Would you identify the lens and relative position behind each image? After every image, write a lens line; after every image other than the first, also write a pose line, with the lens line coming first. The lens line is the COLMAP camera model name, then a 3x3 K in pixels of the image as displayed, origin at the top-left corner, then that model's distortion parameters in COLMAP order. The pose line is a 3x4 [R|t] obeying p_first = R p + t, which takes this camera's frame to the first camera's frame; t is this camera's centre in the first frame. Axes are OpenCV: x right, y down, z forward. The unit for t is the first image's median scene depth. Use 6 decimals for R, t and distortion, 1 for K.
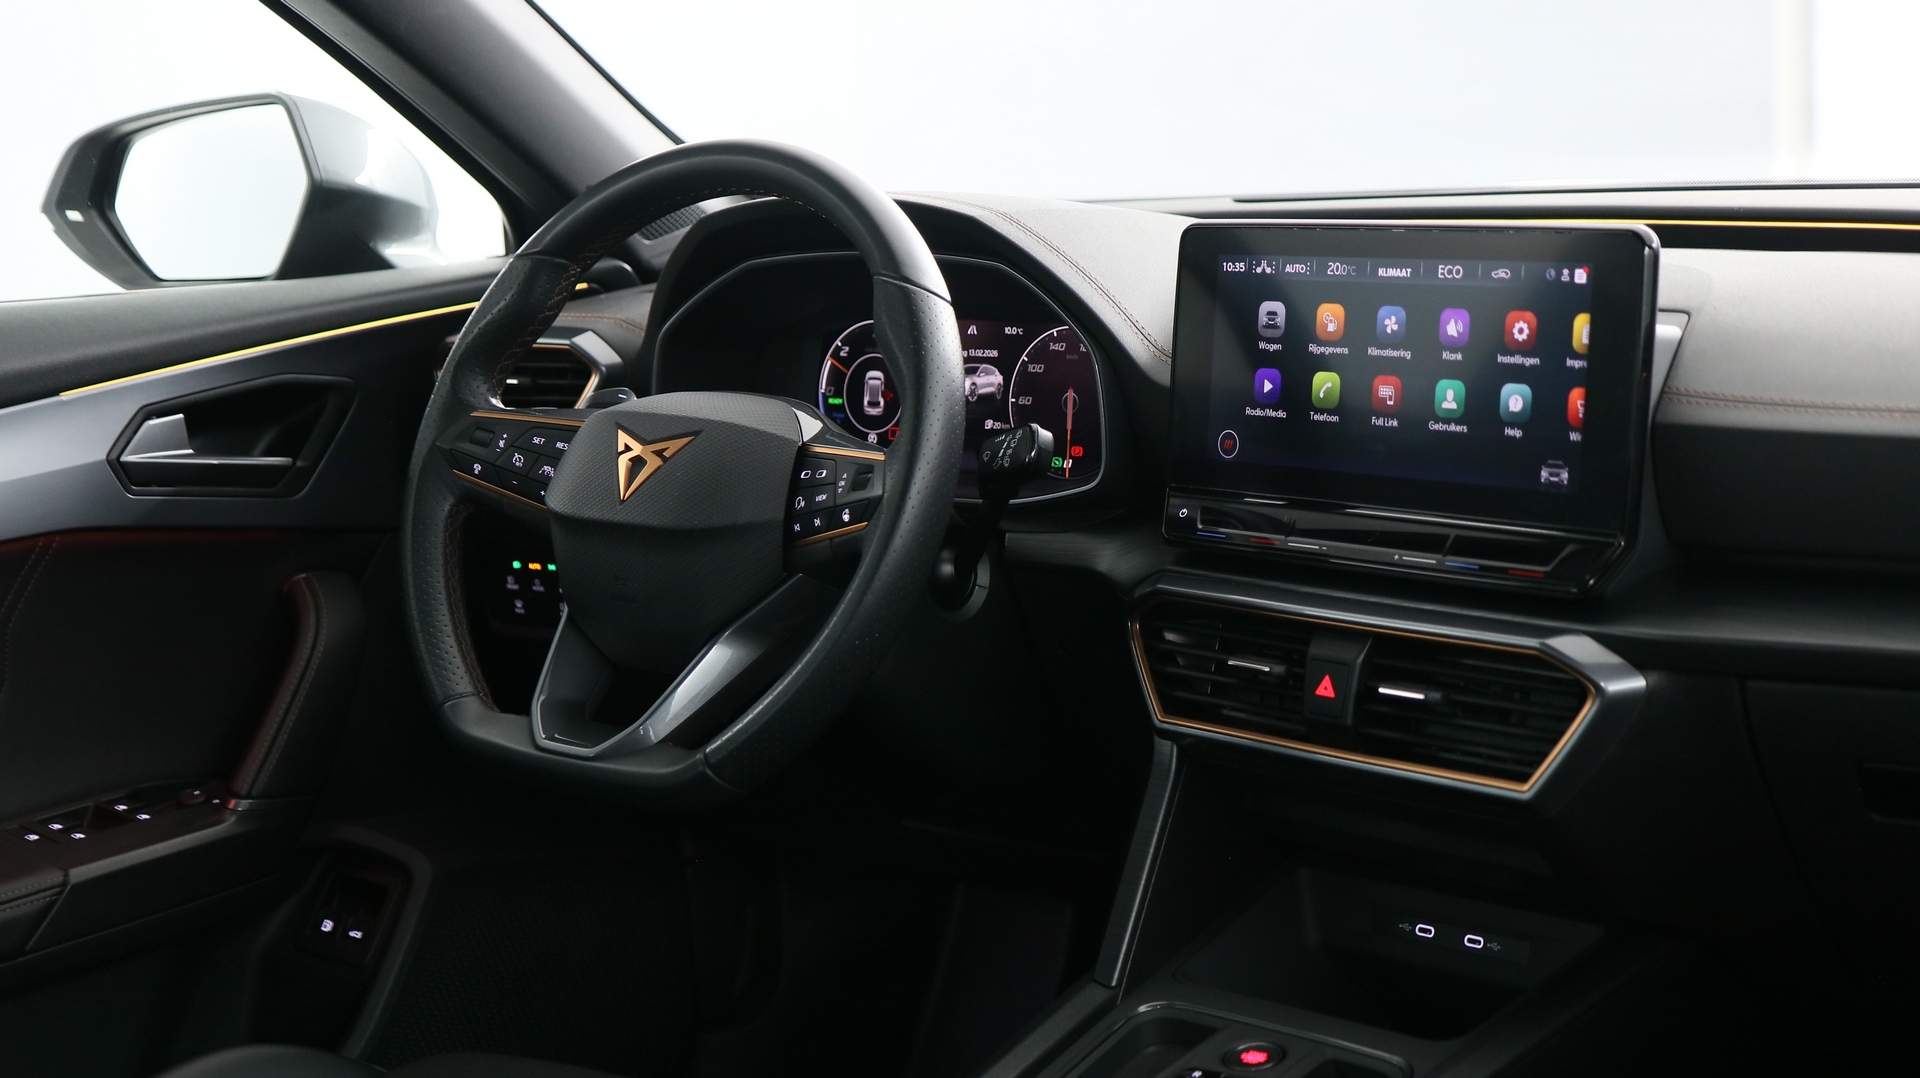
lens RADIAL K [[2936.7, 0, 960.0], [0, 2936.7, 539.0], [0, 0, 1]] dist [0.008935, -0.049737]
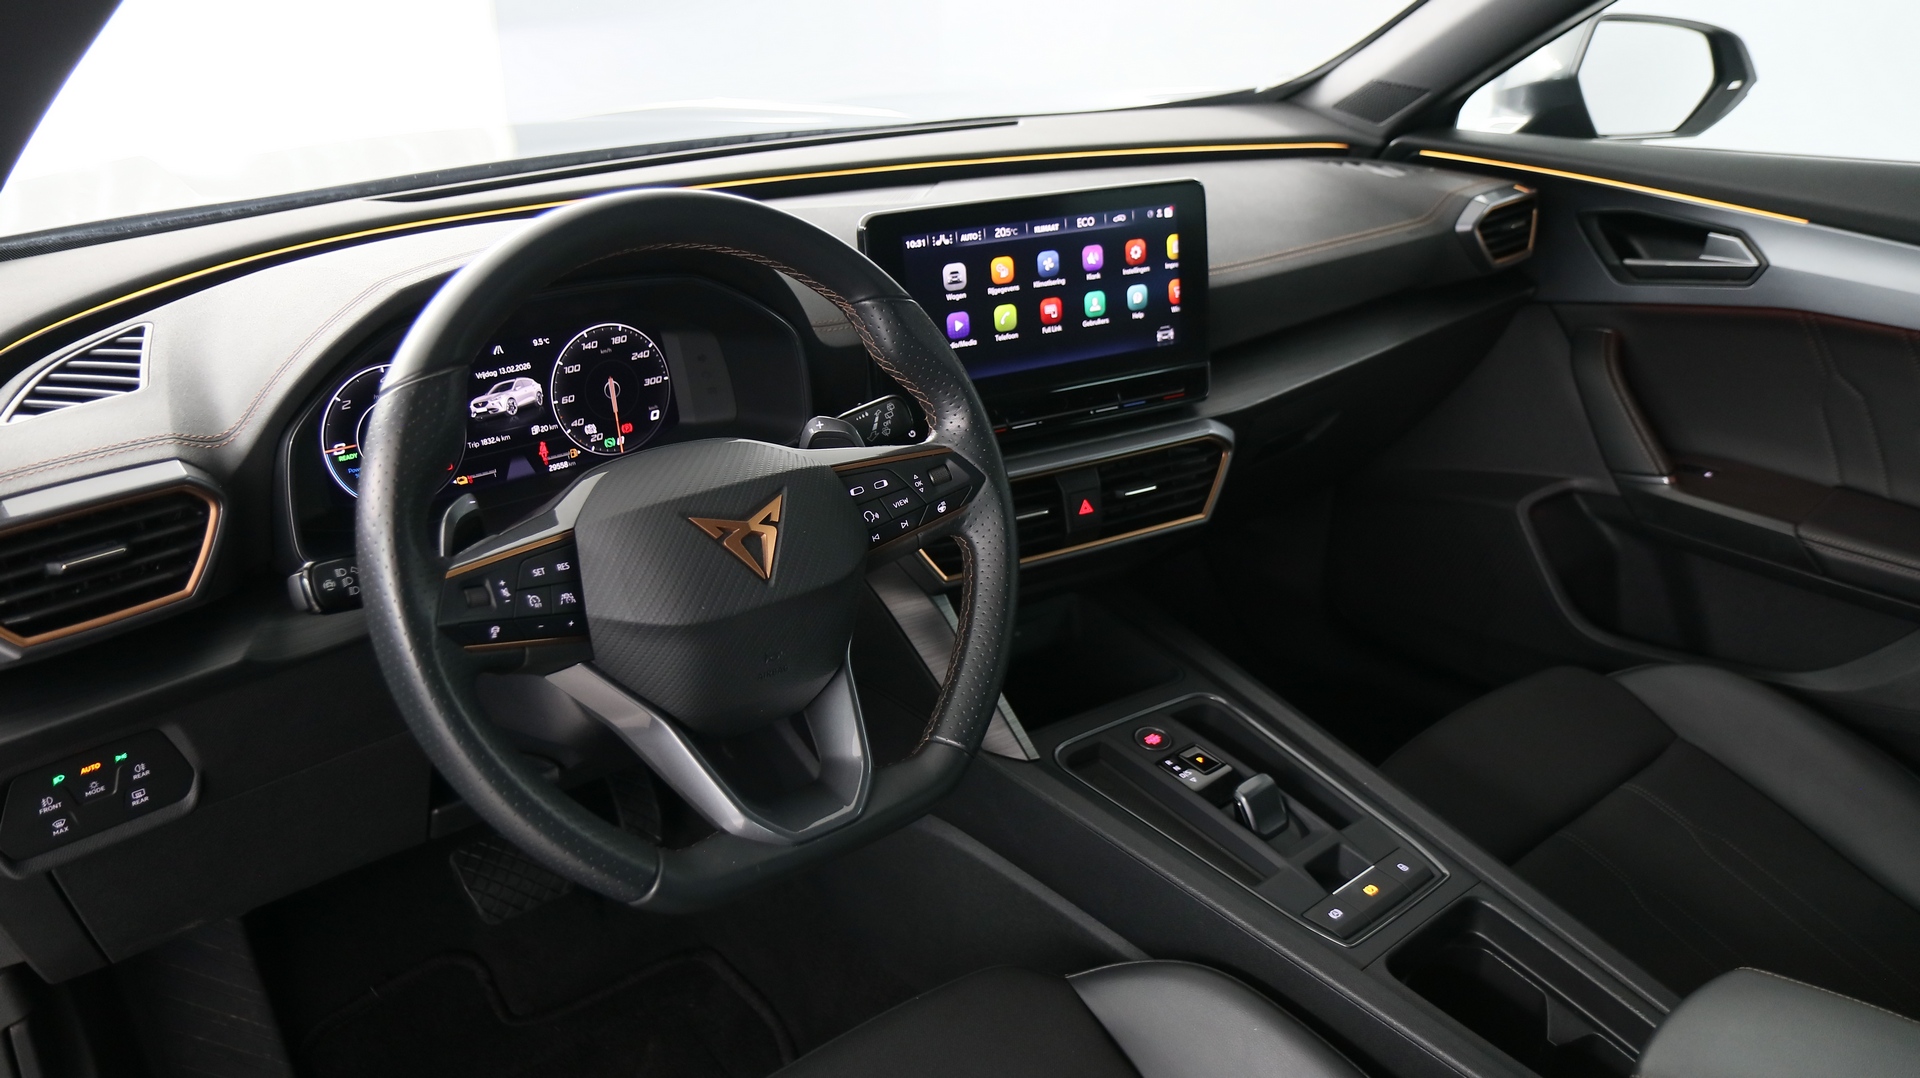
lens RADIAL K [[1444.9, 0, 960.0], [0, 1444.9, 539.0], [0, 0, 1]] dist [-0.031899, 0.006961]
pose [[0.187350, -0.340658, 0.921332, -0.556741], [0.156280, 0.936330, 0.314424, -0.171725], [-0.969782, 0.085078, 0.228660, 0.851567]]
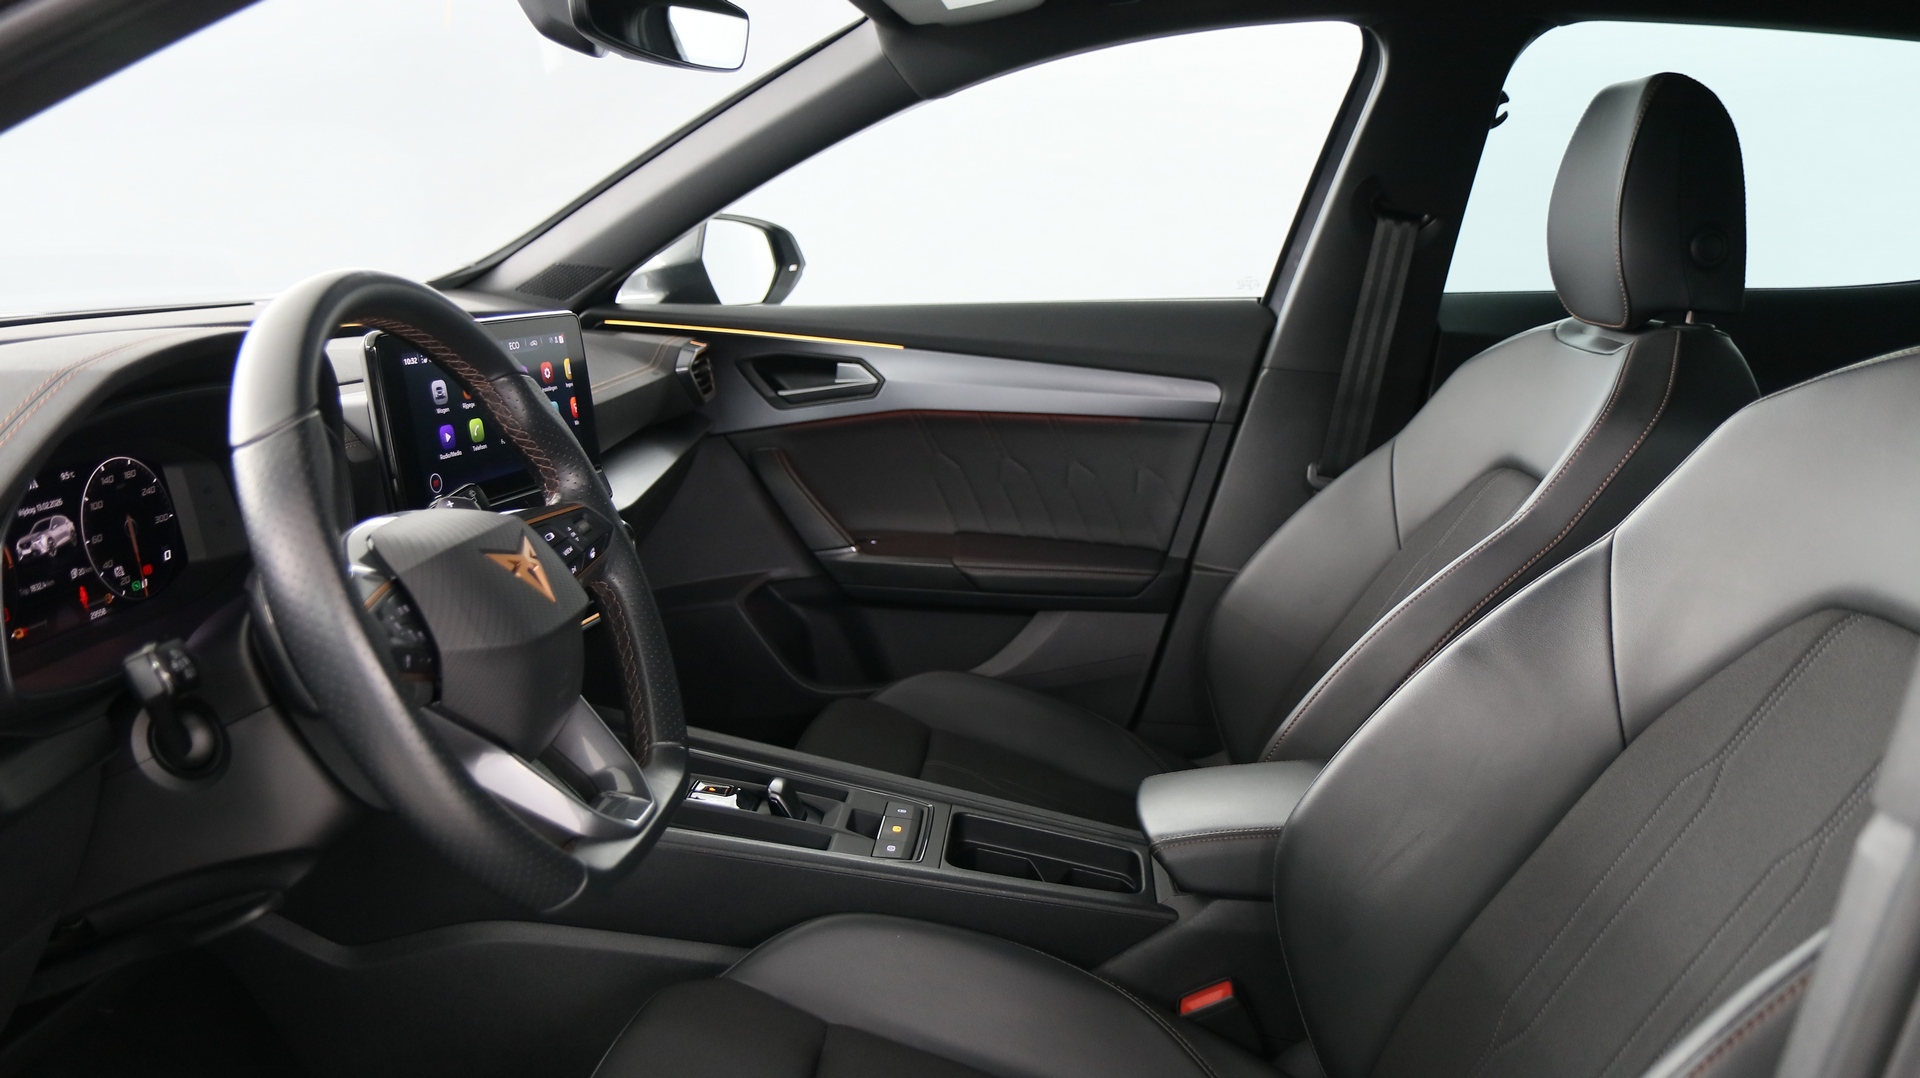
lens RADIAL K [[1444.9, 0, 960.0], [0, 1444.9, 539.0], [0, 0, 1]] dist [-0.031899, 0.006961]
pose [[-0.568021, -0.136022, 0.811696, -0.638703], [0.143193, 0.954872, 0.260221, -0.154897], [-0.810462, 0.264040, -0.522910, 1.183155]]
